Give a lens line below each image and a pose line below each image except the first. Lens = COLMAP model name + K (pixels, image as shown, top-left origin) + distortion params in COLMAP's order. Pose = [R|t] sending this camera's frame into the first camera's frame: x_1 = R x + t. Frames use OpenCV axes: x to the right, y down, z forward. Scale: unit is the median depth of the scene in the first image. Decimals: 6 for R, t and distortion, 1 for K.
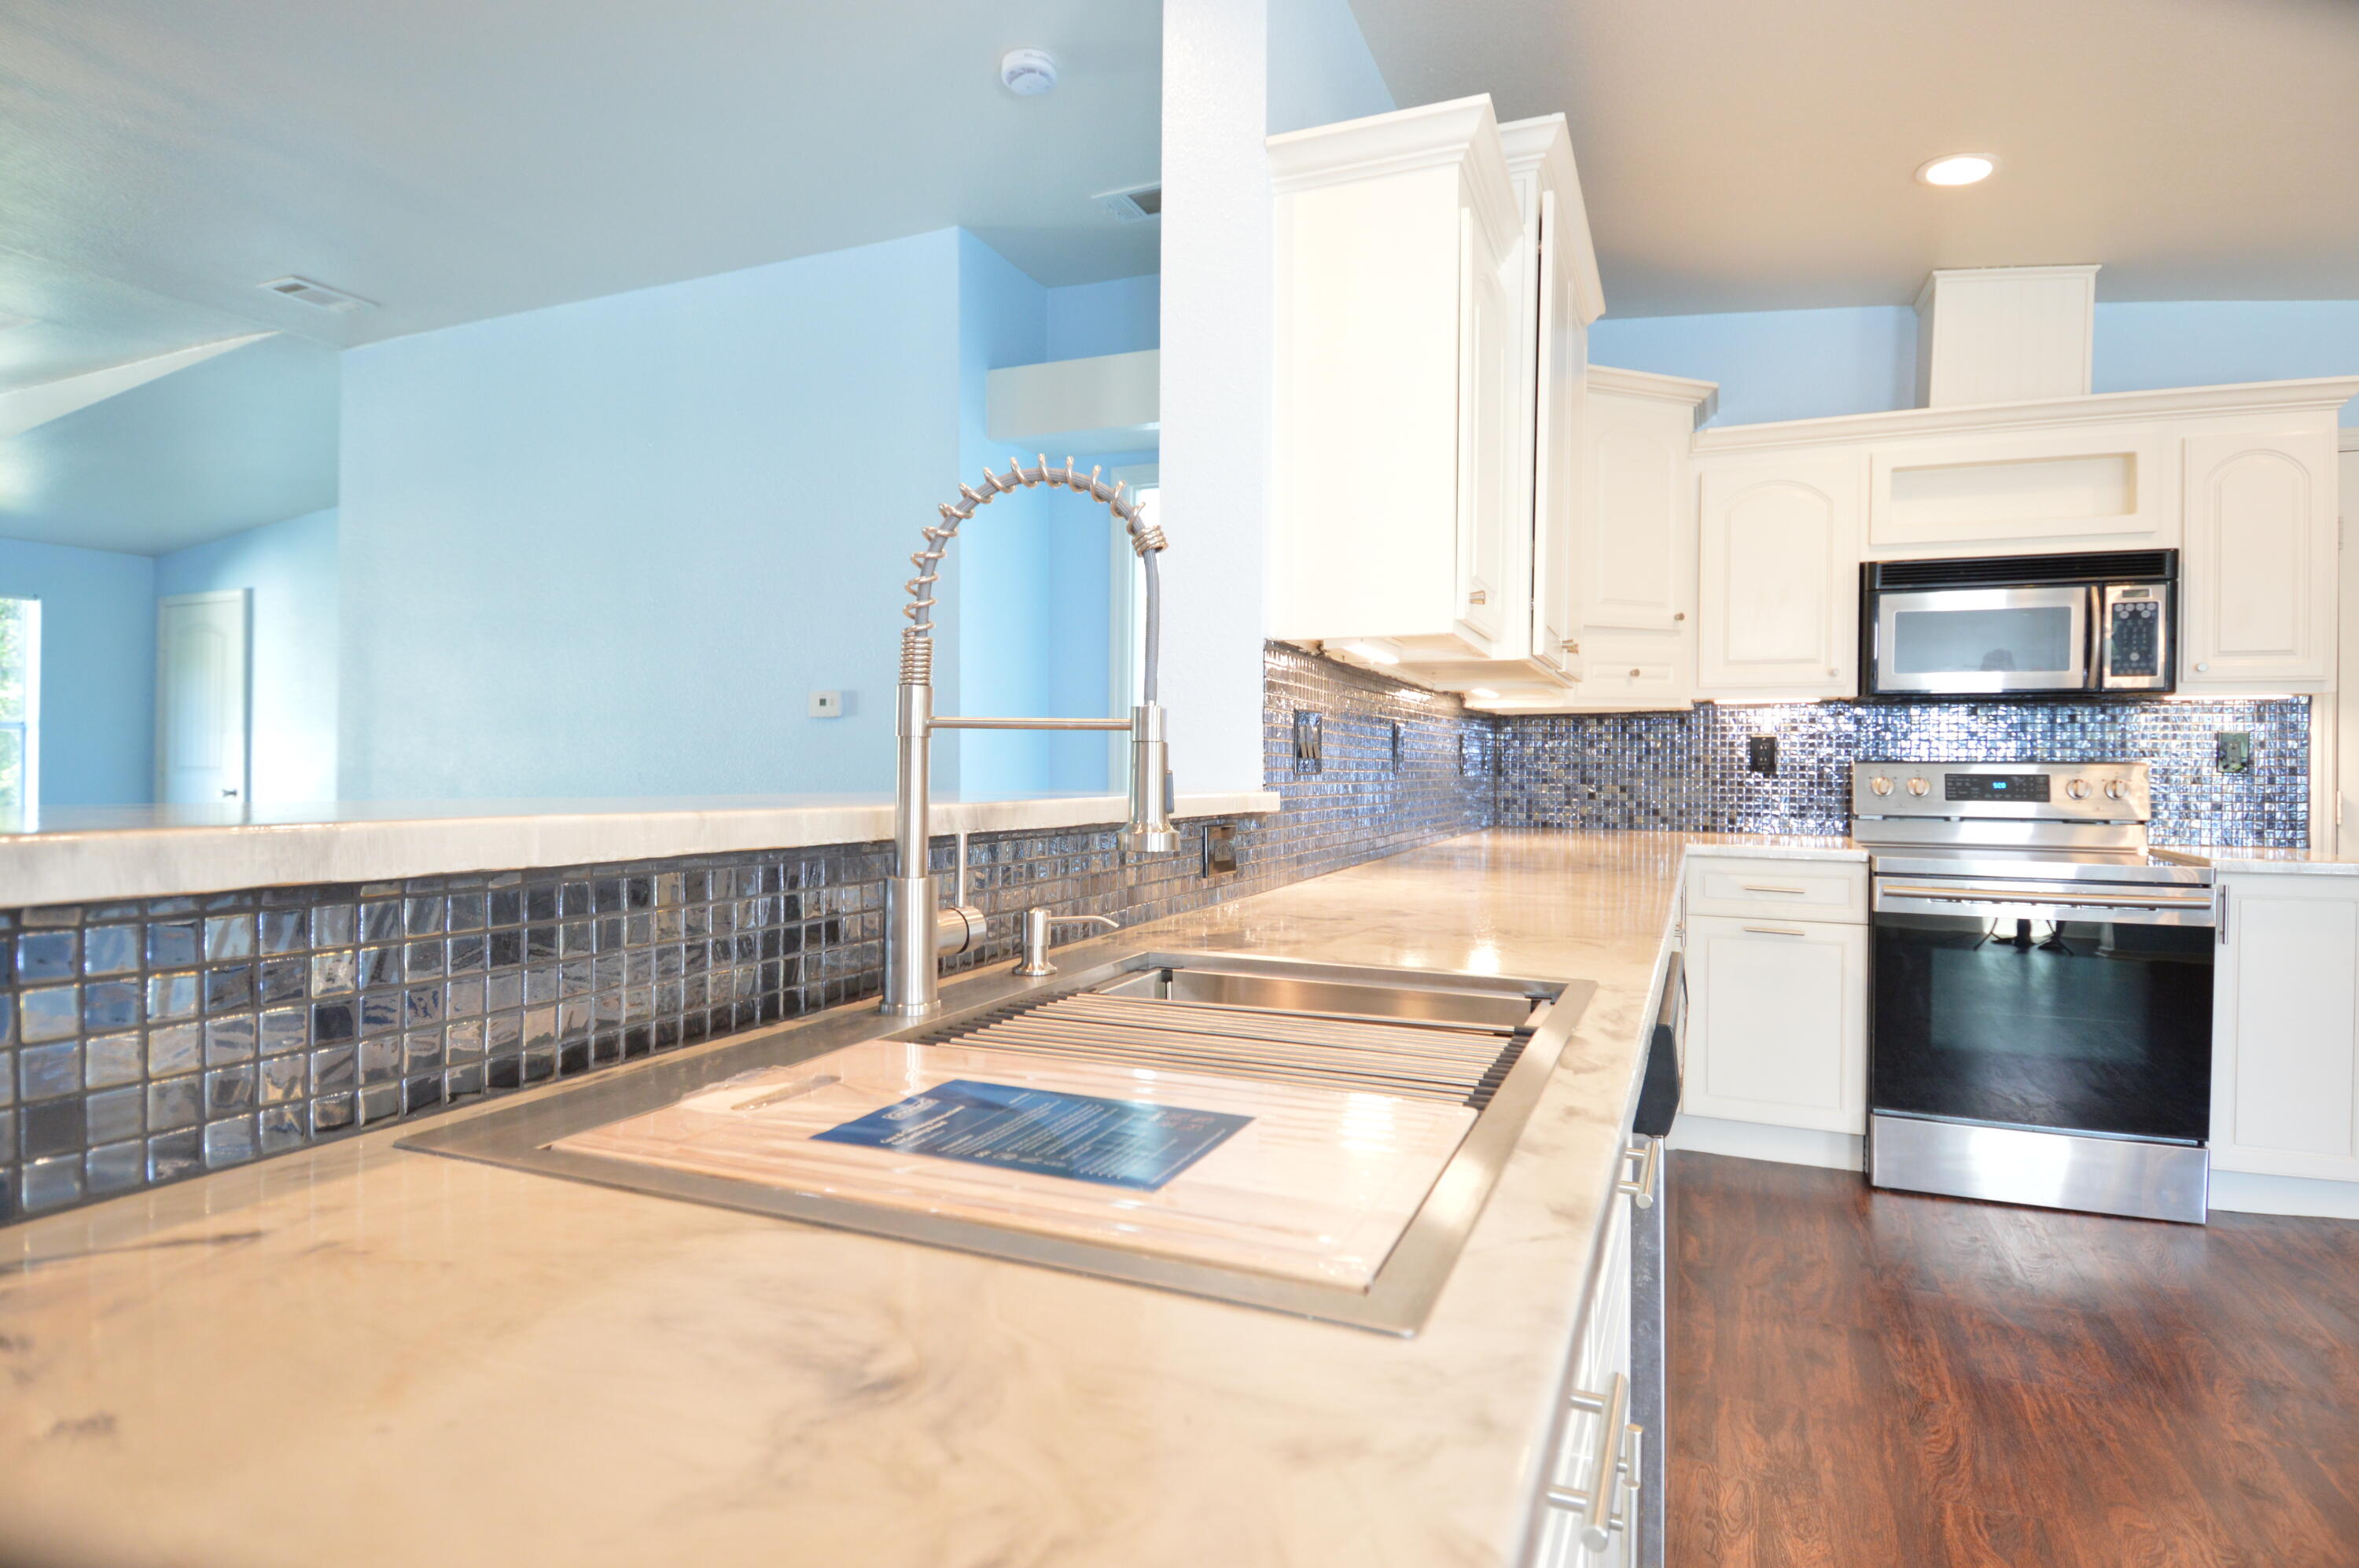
lens RADIAL K [[1242.3, 0, 1199.5], [0, 1242.3, 783.1], [0, 0, 1]] dist [0.028298, -0.035997]
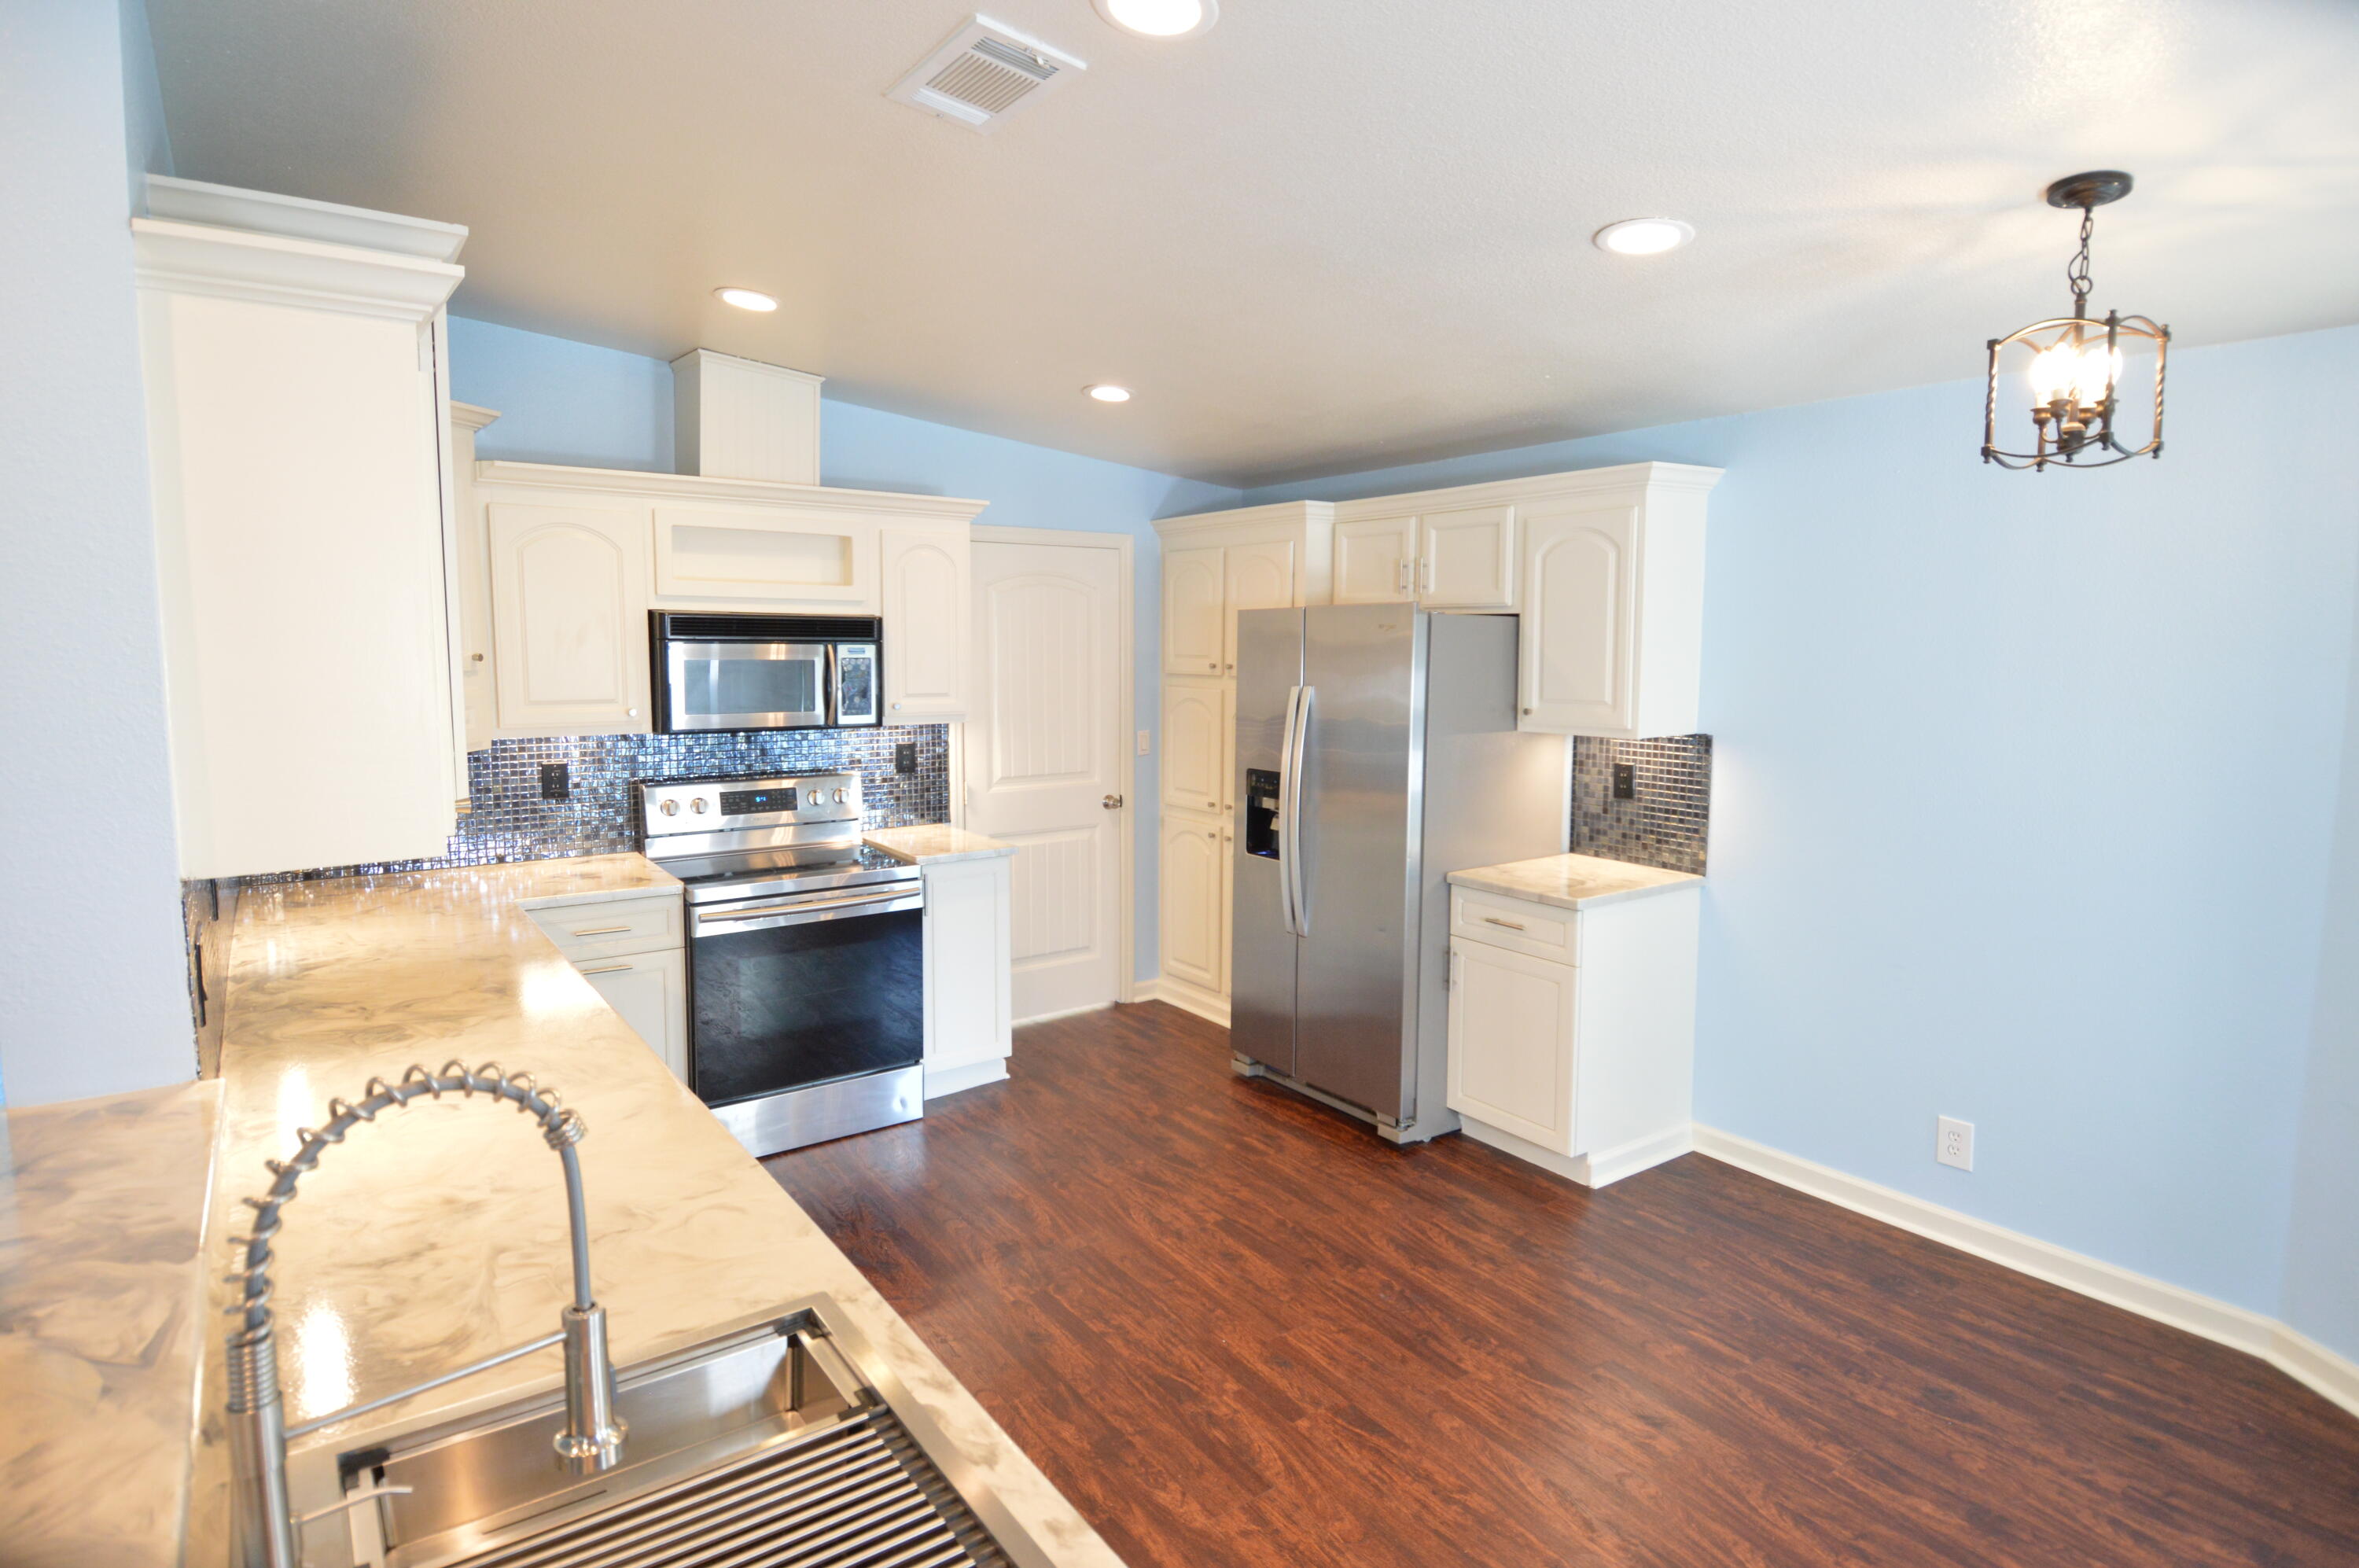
lens RADIAL K [[1242.3, 0, 1172.9], [0, 1242.3, 767.2], [0, 0, 1]] dist [0.028298, -0.035997]
pose [[0.526925, -0.092695, 0.844842, -0.158143], [0.010207, 0.994653, 0.102766, -0.149837], [-0.849851, -0.045526, 0.525053, 0.043171]]
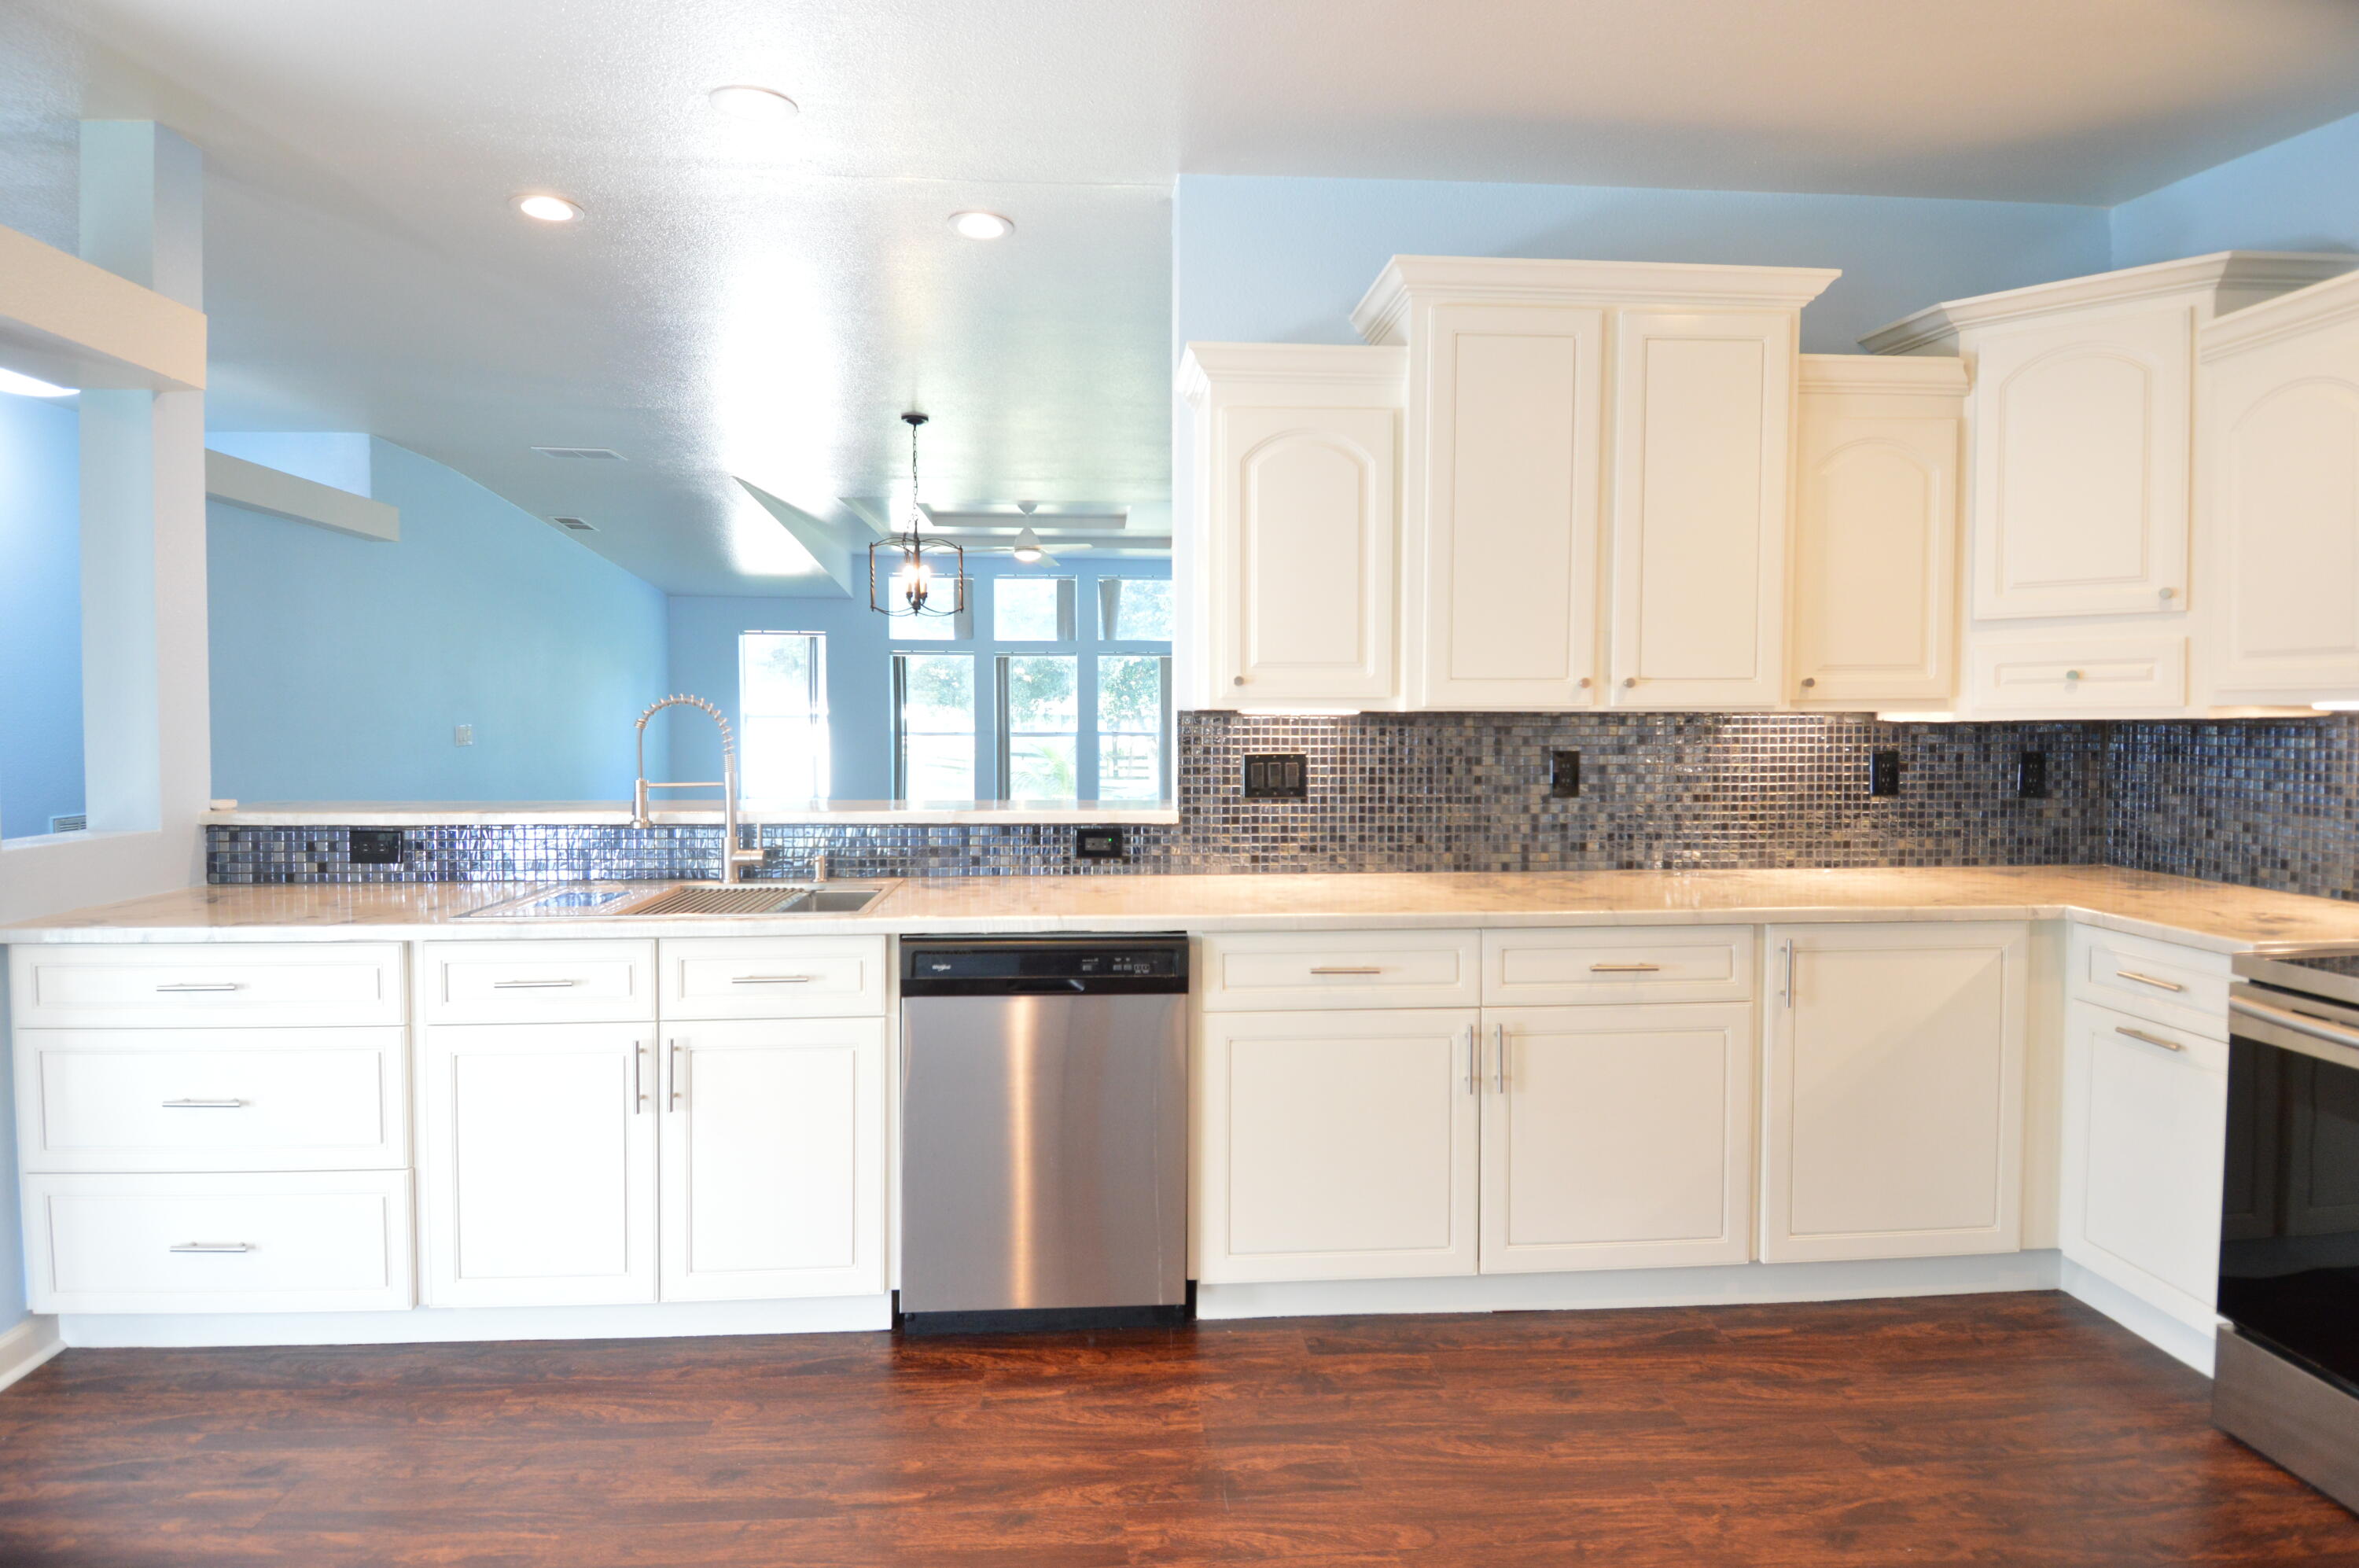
lens RADIAL K [[1242.3, 0, 1180.8], [0, 1242.3, 783.3], [0, 0, 1]] dist [0.028298, -0.035997]
pose [[0.445740, 0.035182, -0.894471, 0.858171], [-0.008358, 0.999347, 0.035142, -0.048770], [0.895124, -0.008188, 0.445743, 0.185717]]
